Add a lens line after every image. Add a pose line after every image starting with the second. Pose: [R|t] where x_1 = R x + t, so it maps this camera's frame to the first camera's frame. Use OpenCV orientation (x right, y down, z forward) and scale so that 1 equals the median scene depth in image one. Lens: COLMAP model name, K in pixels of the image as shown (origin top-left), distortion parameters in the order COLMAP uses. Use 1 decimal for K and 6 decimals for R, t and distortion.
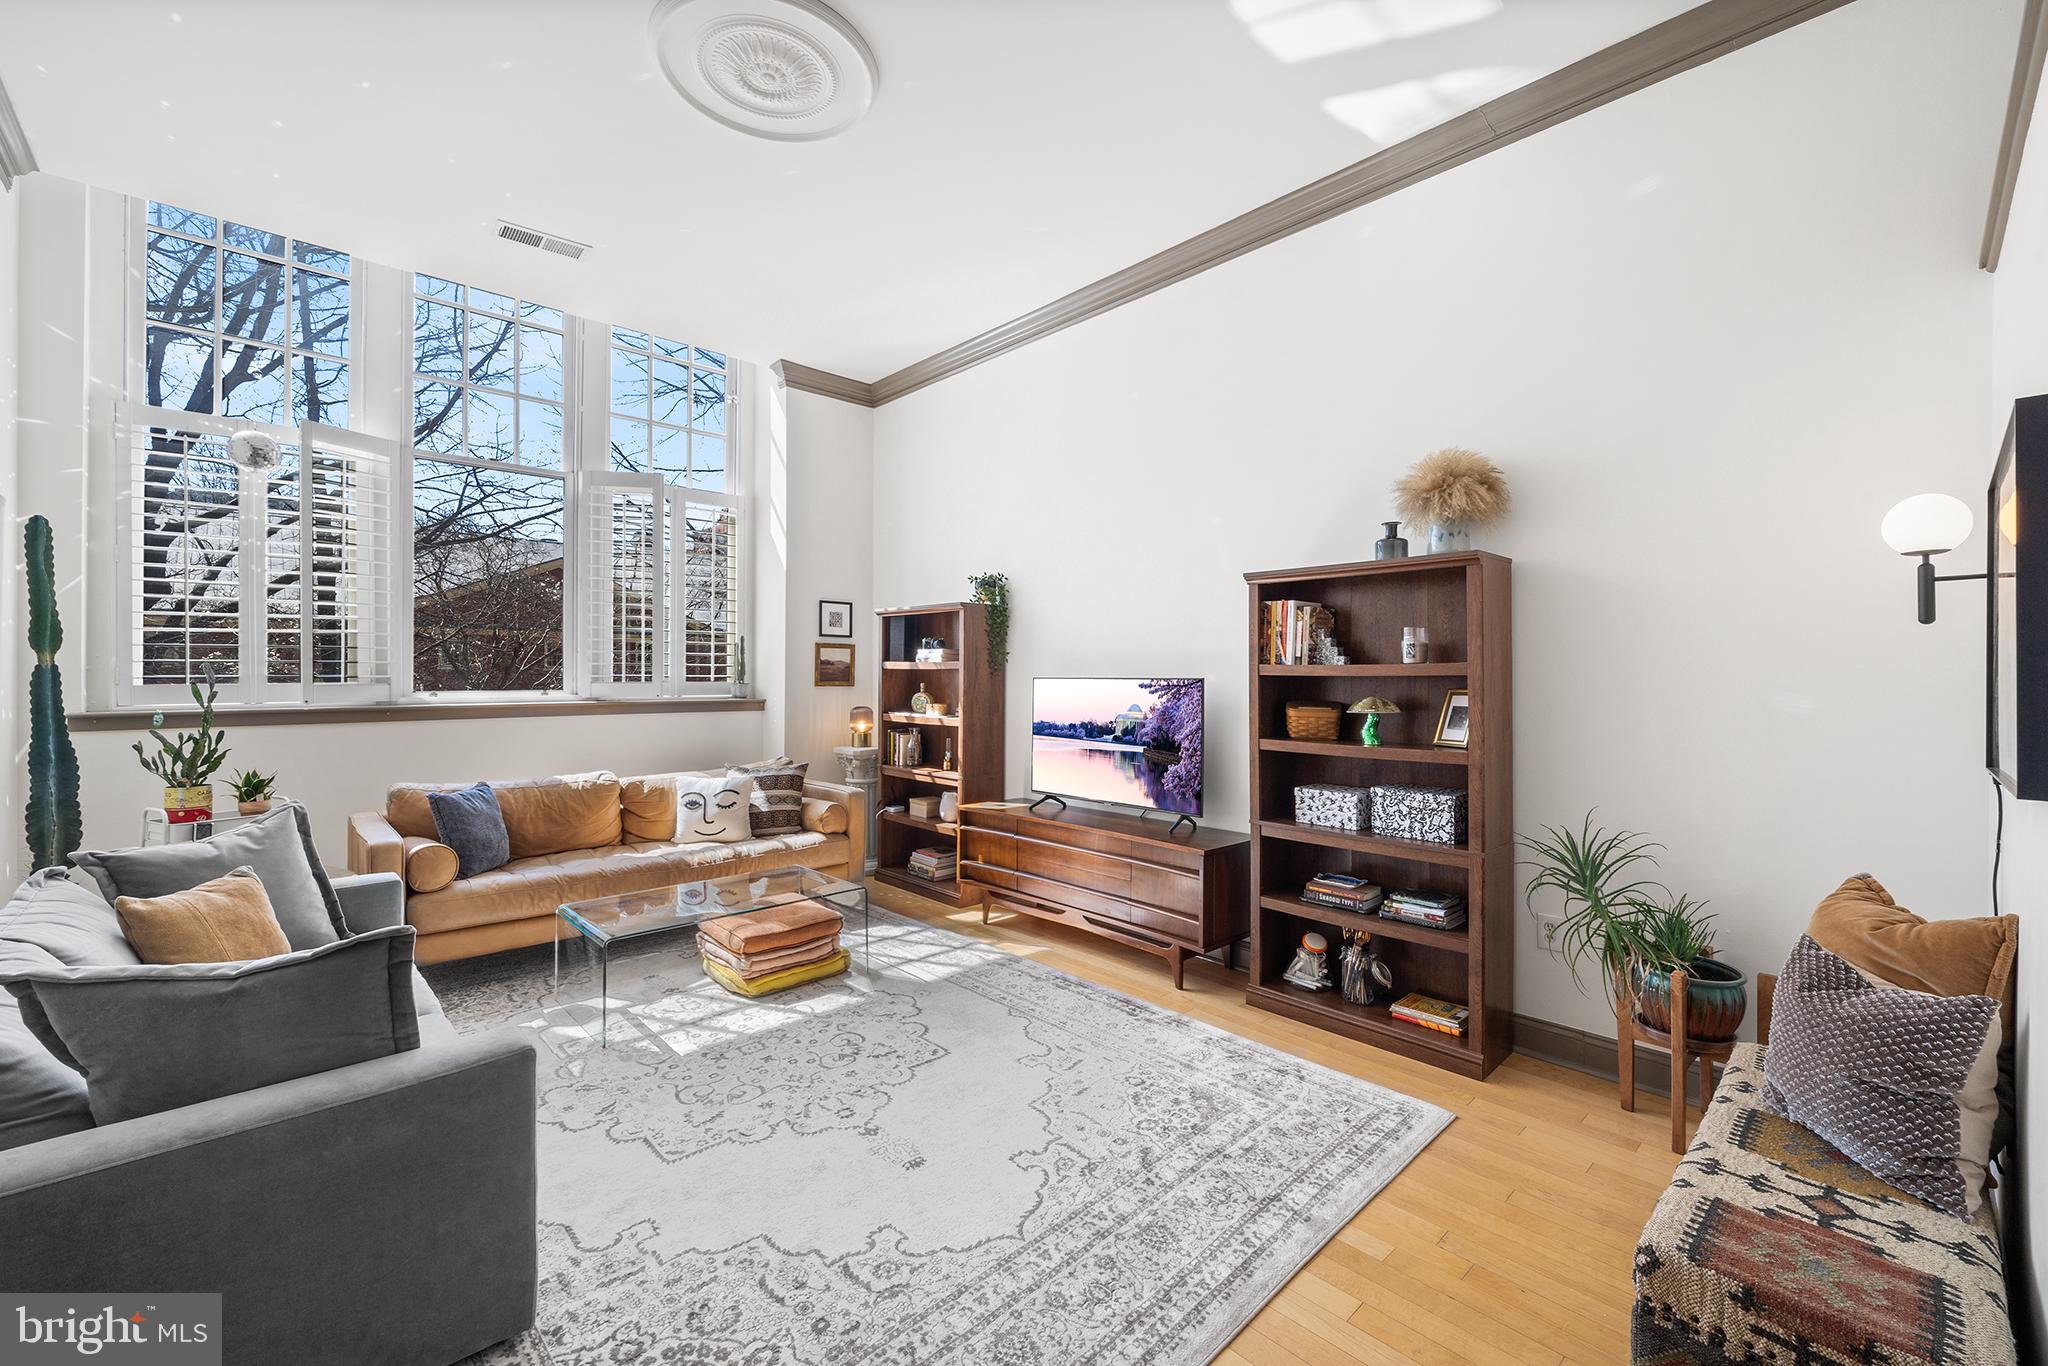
lens RADIAL K [[828.9, 0, 1018.9], [0, 828.9, 675.6], [0, 0, 1]] dist [-0.000973, -0.000715]
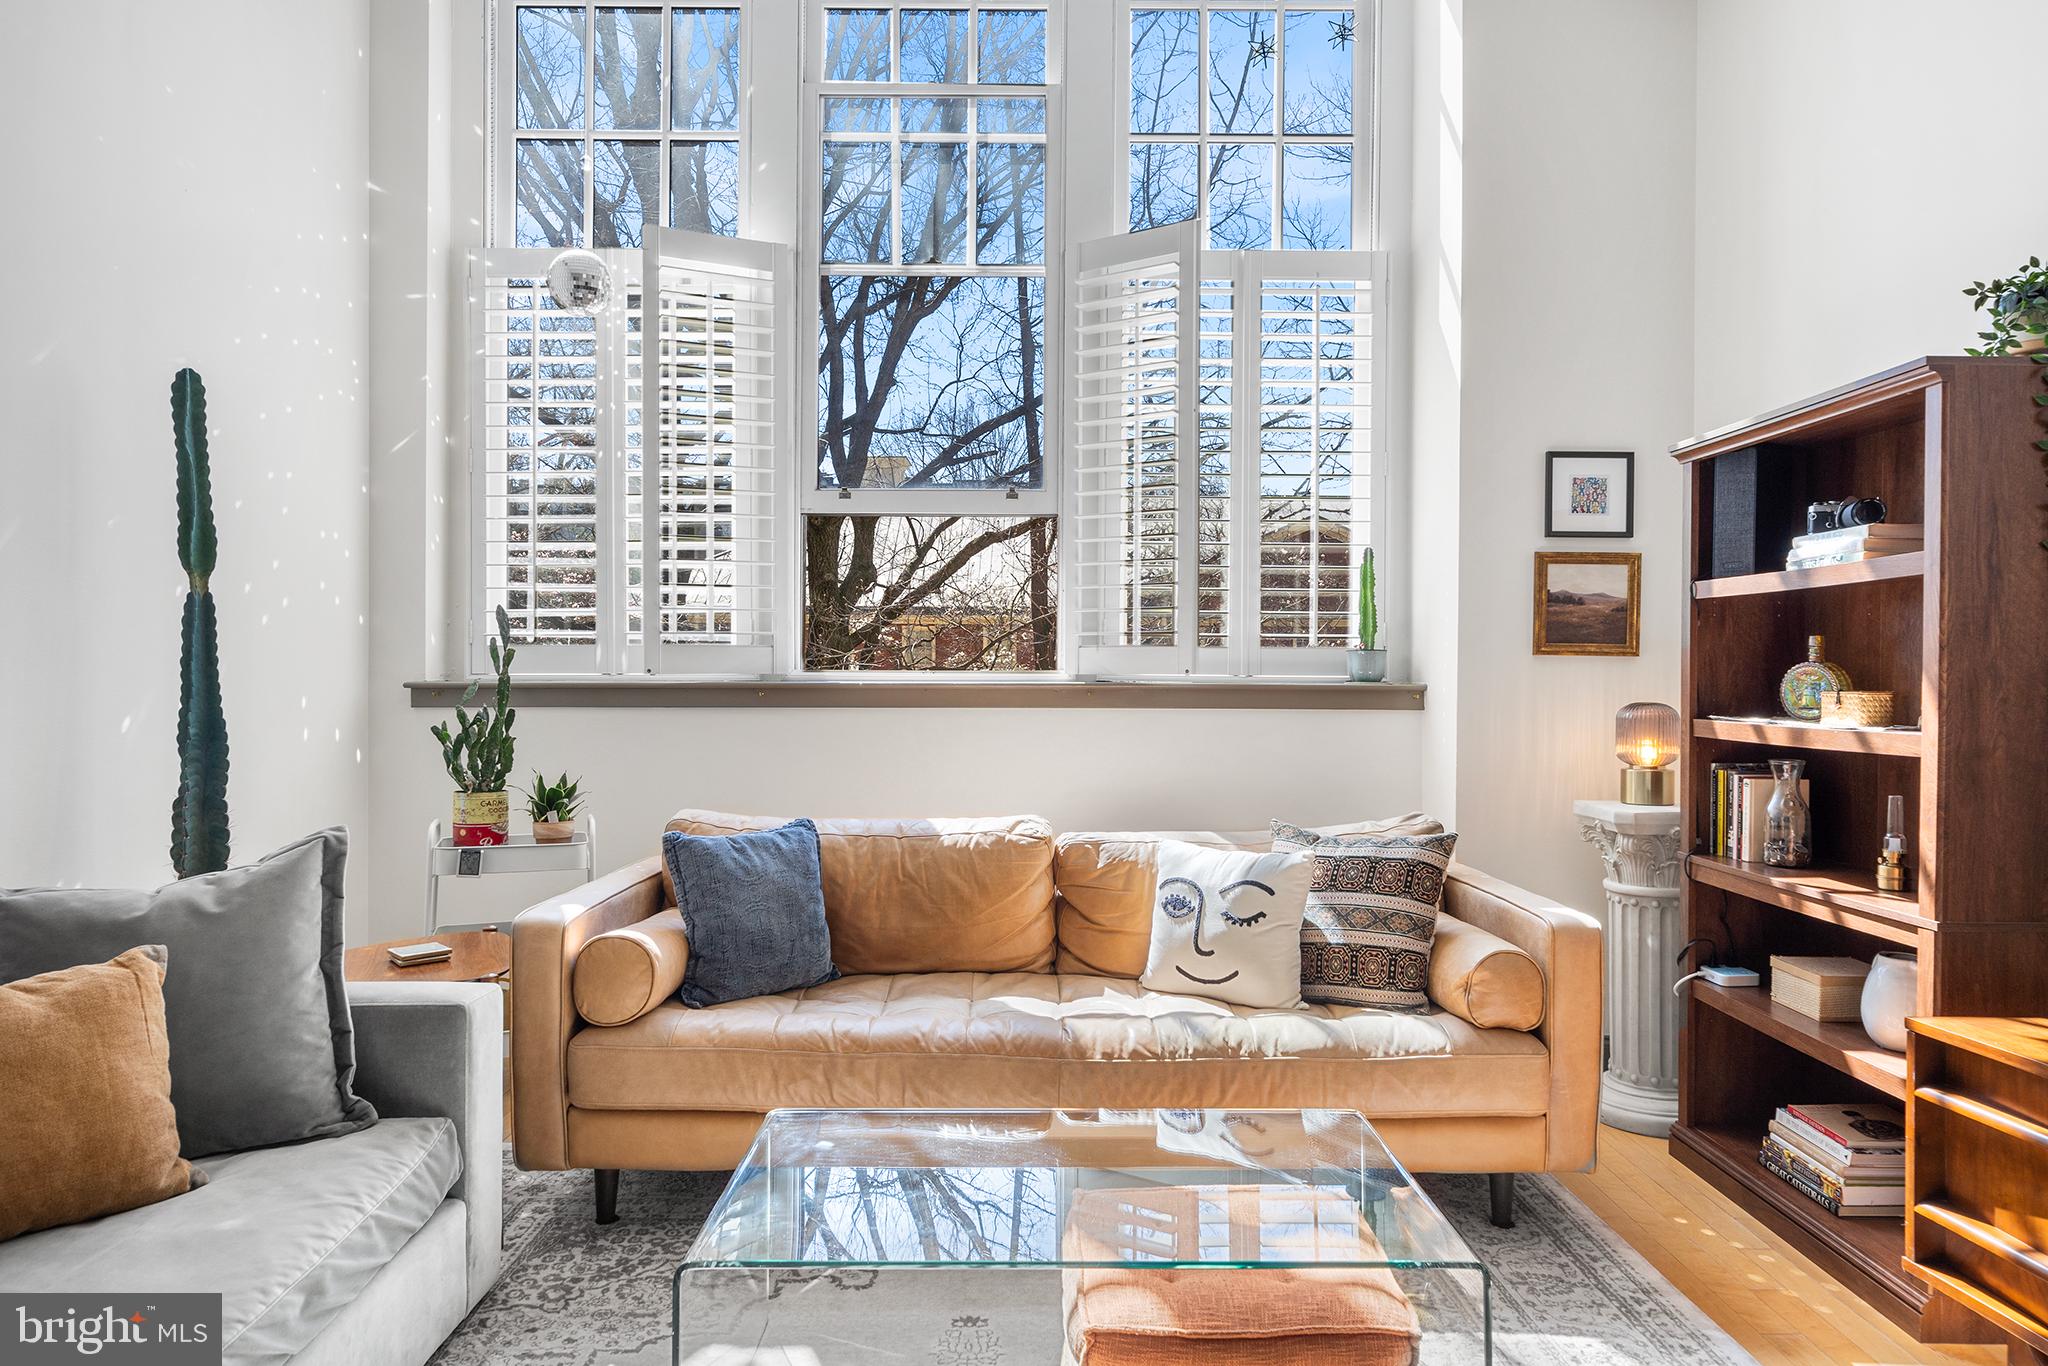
lens RADIAL K [[1249.3, 0, 1038.3], [0, 1249.3, 683.3], [0, 0, 1]] dist [0.006285, -0.005552]
pose [[0.735513, 0.002040, -0.677507, 0.003149], [-0.002885, 0.999996, -0.000121, 0.040685], [0.677504, 0.002044, 0.735516, 0.504367]]
